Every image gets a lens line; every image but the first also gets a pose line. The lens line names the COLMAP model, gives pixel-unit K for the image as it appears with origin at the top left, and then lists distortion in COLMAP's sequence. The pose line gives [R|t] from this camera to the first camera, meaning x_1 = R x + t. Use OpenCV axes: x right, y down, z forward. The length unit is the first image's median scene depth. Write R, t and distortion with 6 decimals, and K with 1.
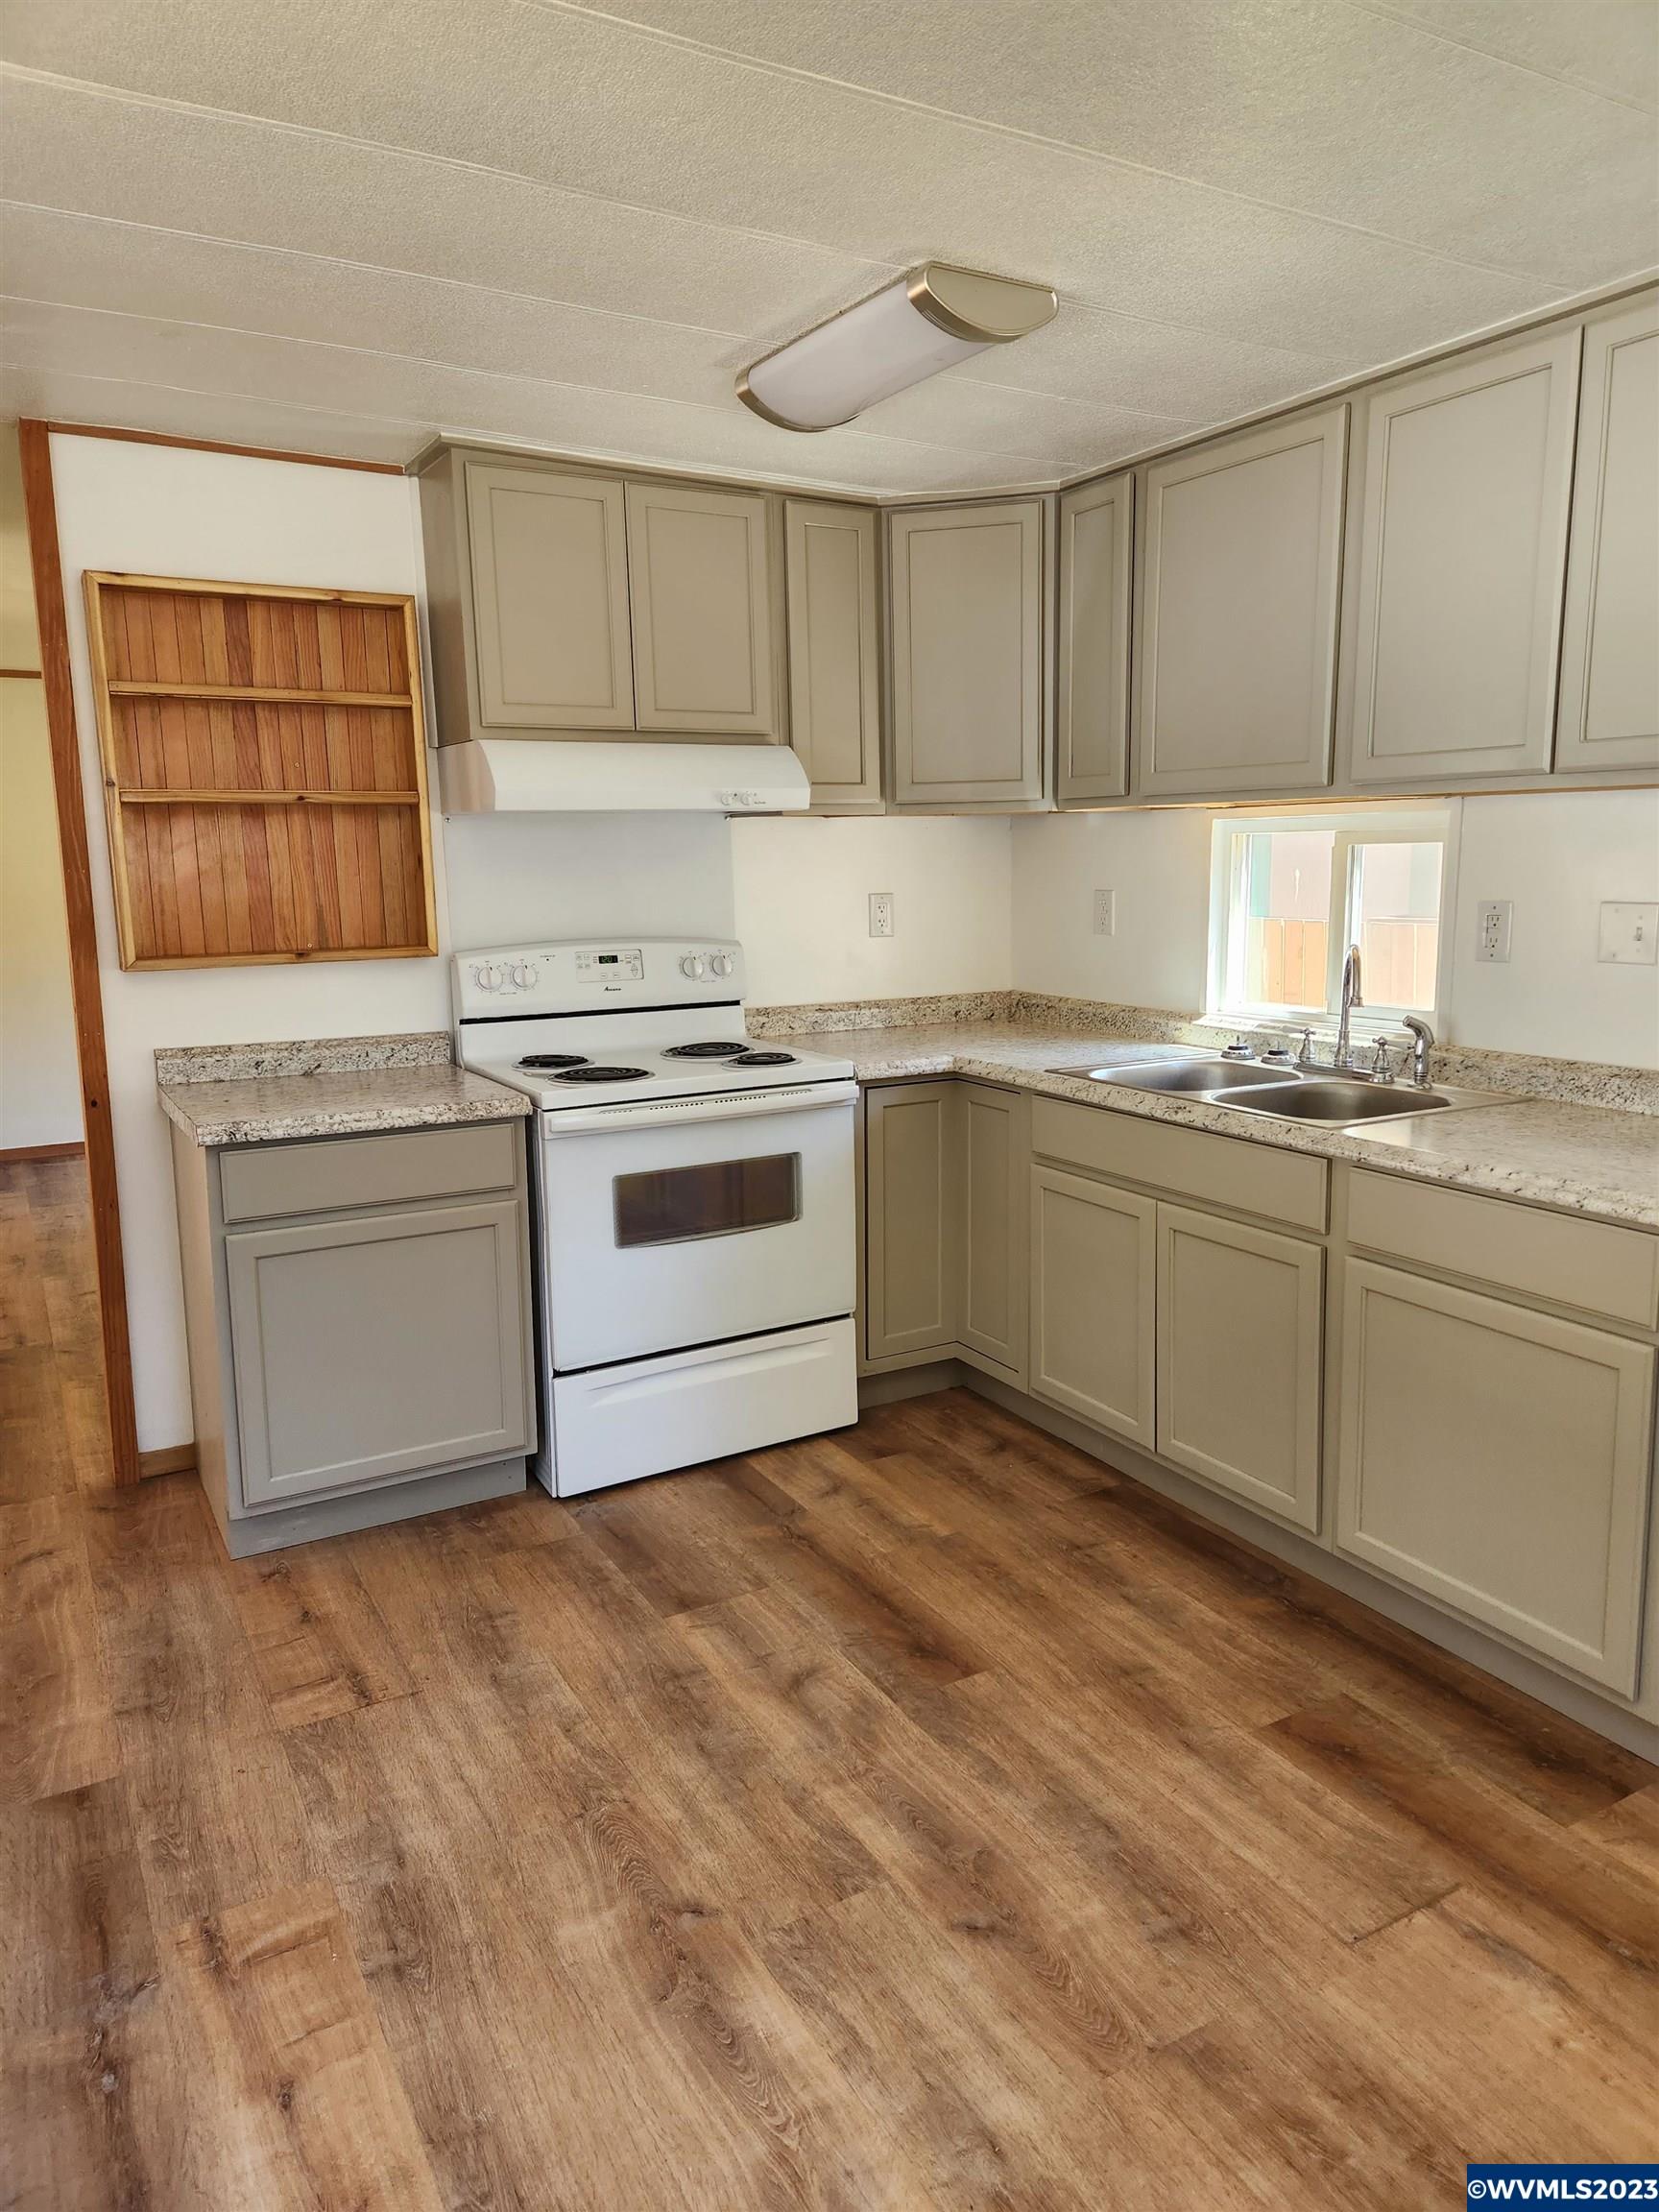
lens RADIAL K [[1476.3, 0, 856.0], [0, 1476.3, 1028.4], [0, 0, 1]] dist [0.053736, -0.049865]
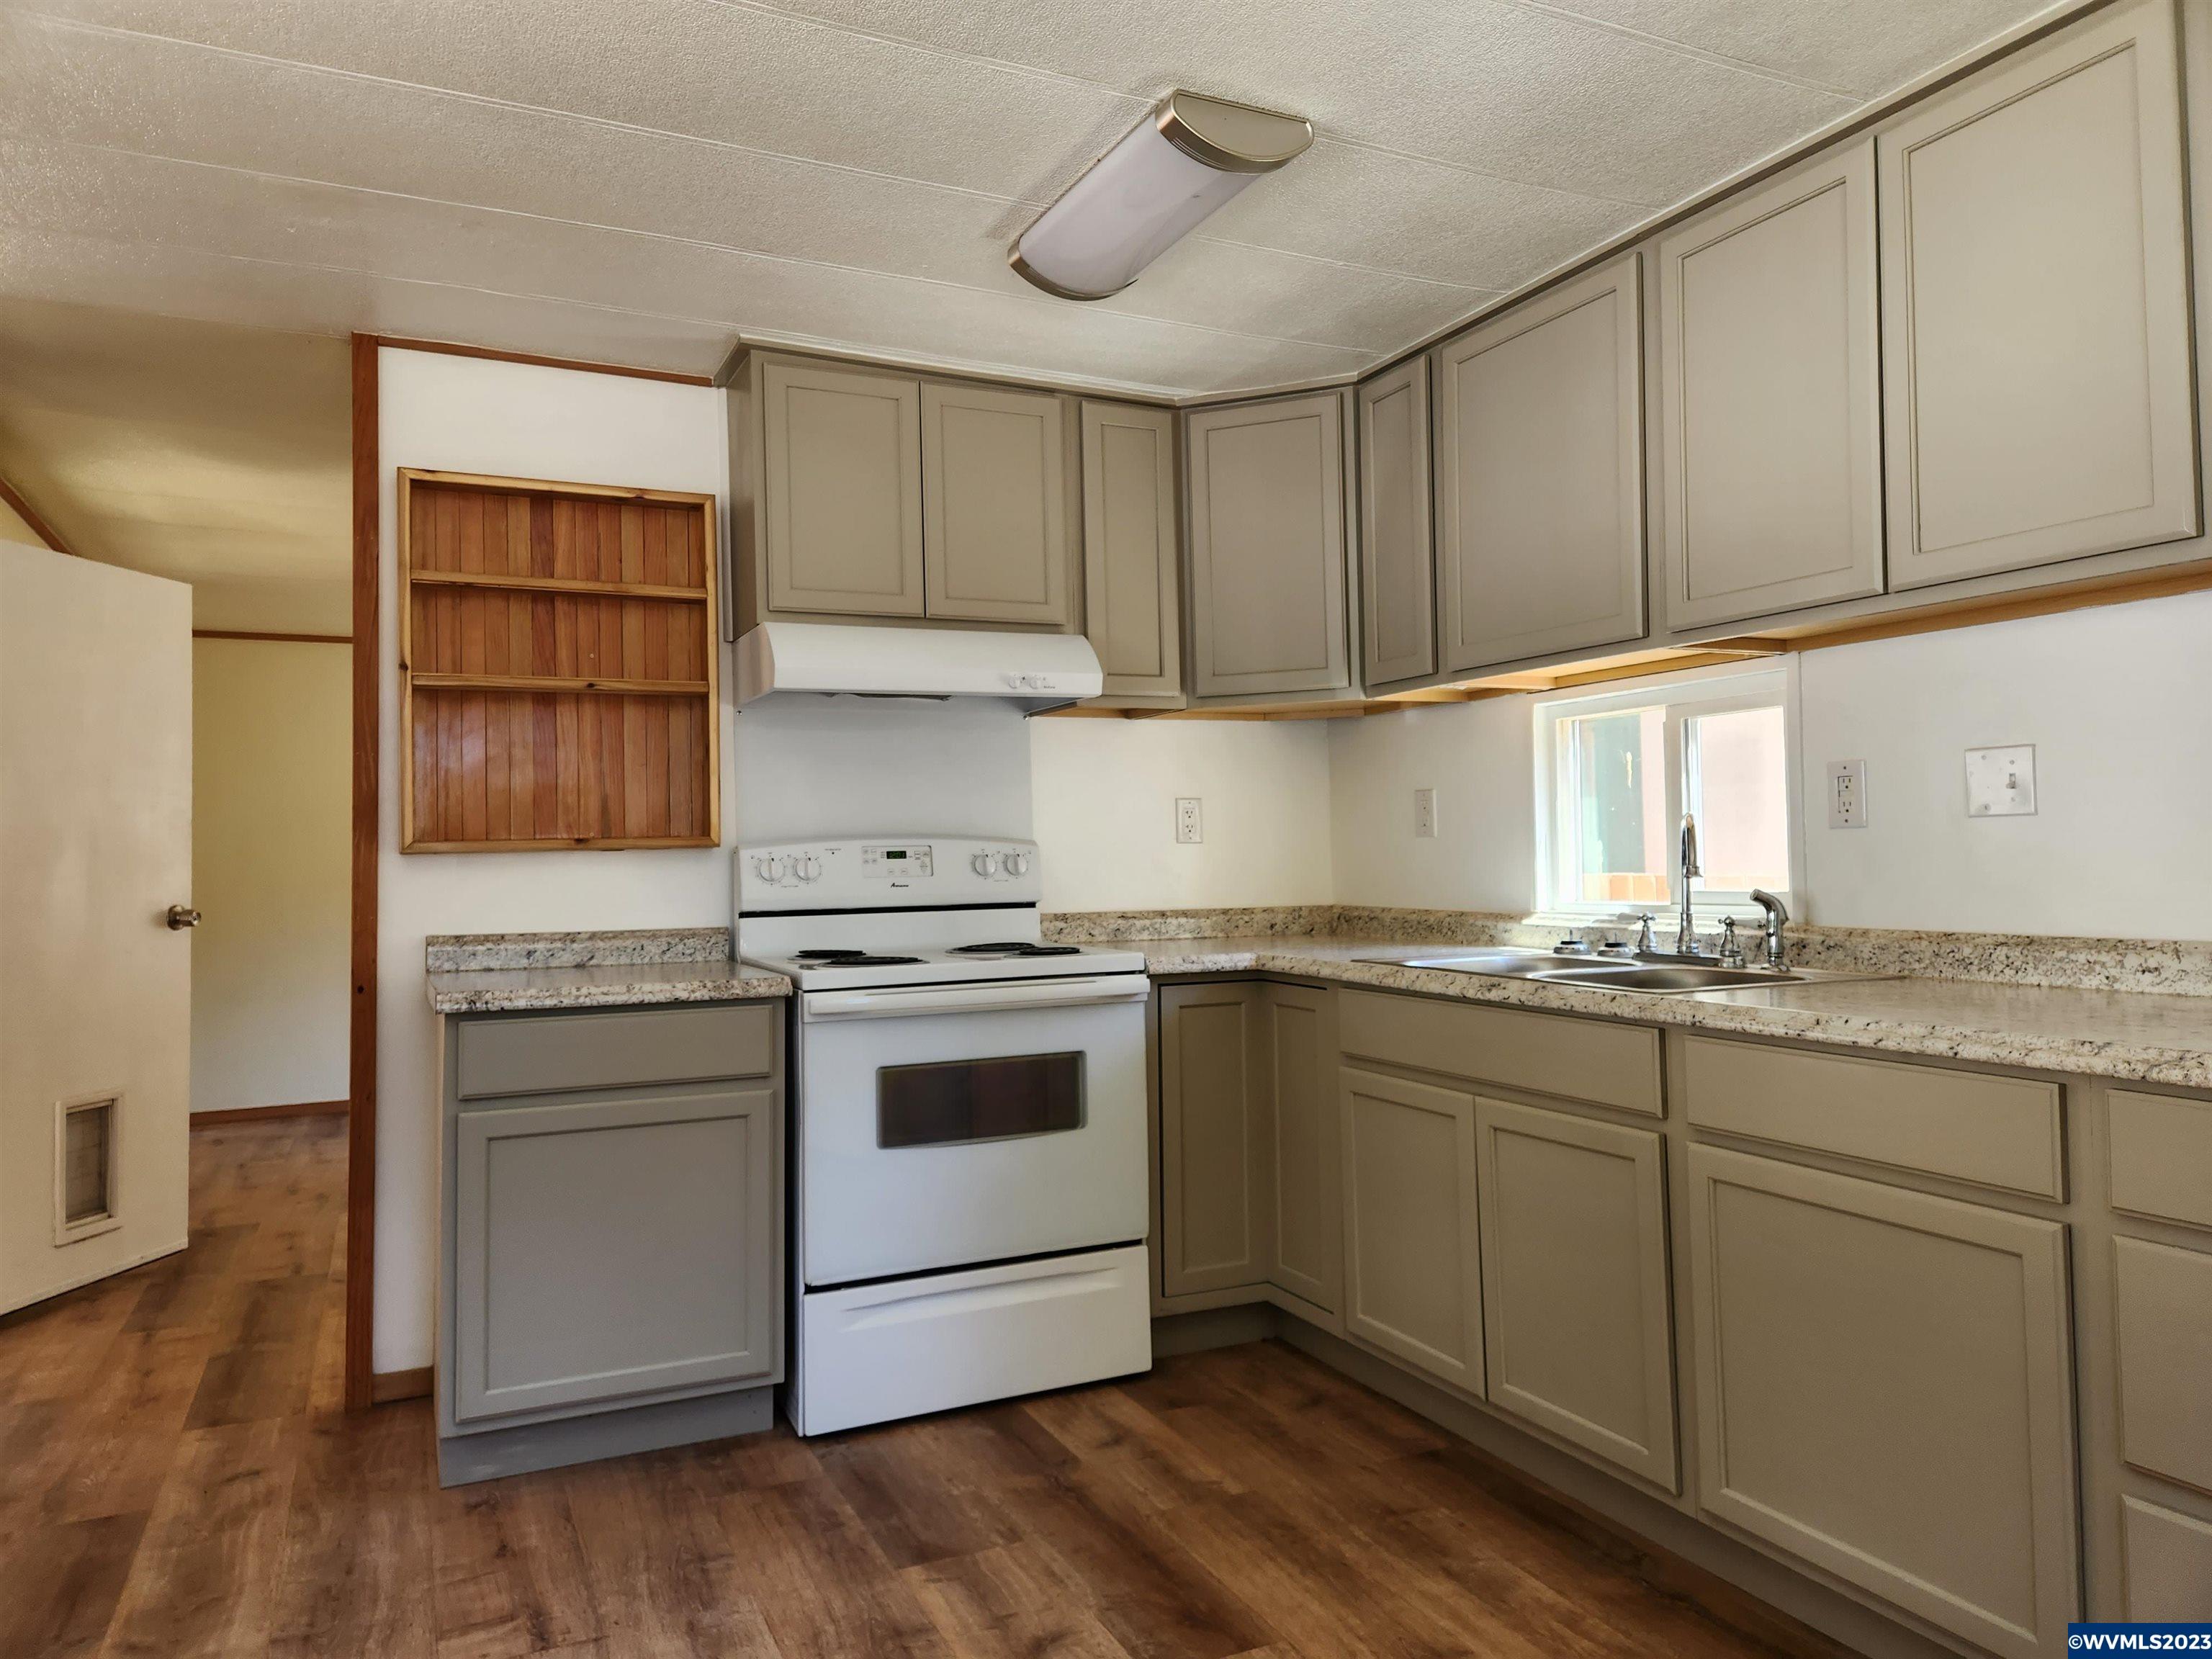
lens RADIAL K [[1476.3, 0, 1080.1], [0, 1476.3, 762.4], [0, 0, 1]] dist [0.053736, -0.049865]
pose [[0.994829, -0.010740, -0.100998, 0.058603], [-0.007788, 0.983400, -0.181285, 0.079675], [0.101268, 0.181134, 0.978231, 0.069441]]
